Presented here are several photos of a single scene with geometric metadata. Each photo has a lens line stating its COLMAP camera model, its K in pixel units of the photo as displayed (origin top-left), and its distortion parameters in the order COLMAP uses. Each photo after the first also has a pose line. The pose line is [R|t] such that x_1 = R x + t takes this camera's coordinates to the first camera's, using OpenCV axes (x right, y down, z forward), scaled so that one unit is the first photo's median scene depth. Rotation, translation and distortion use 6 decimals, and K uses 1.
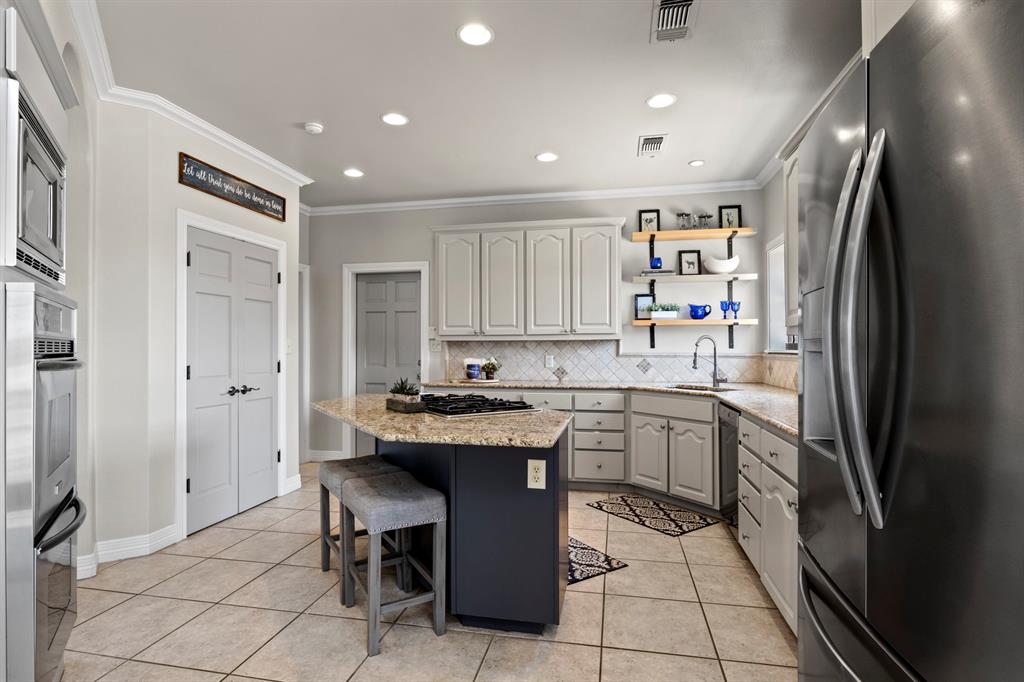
lens RADIAL K [[518.6, 0, 514.1], [0, 518.6, 343.9], [0, 0, 1]] dist [-0.001234, -0.000525]
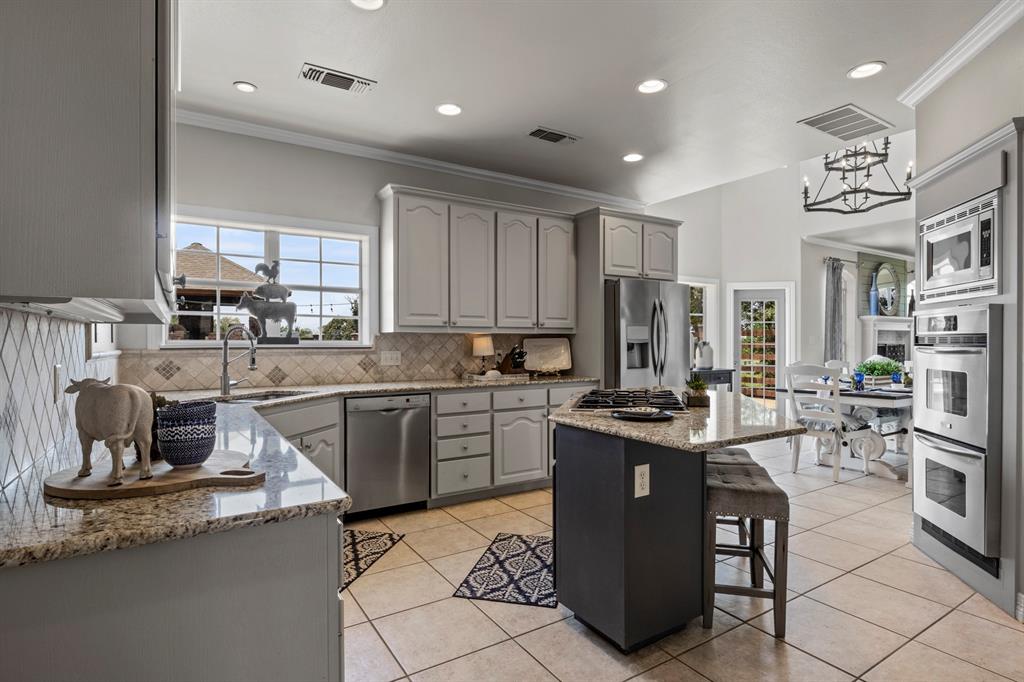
lens RADIAL K [[518.6, 0, 514.1], [0, 518.6, 343.9], [0, 0, 1]] dist [-0.001234, -0.000525]
pose [[-0.689667, -0.001350, 0.724125, -0.581076], [-0.002031, 0.999998, -0.000070, 0.011108], [-0.724124, -0.001519, -0.689669, 1.635895]]
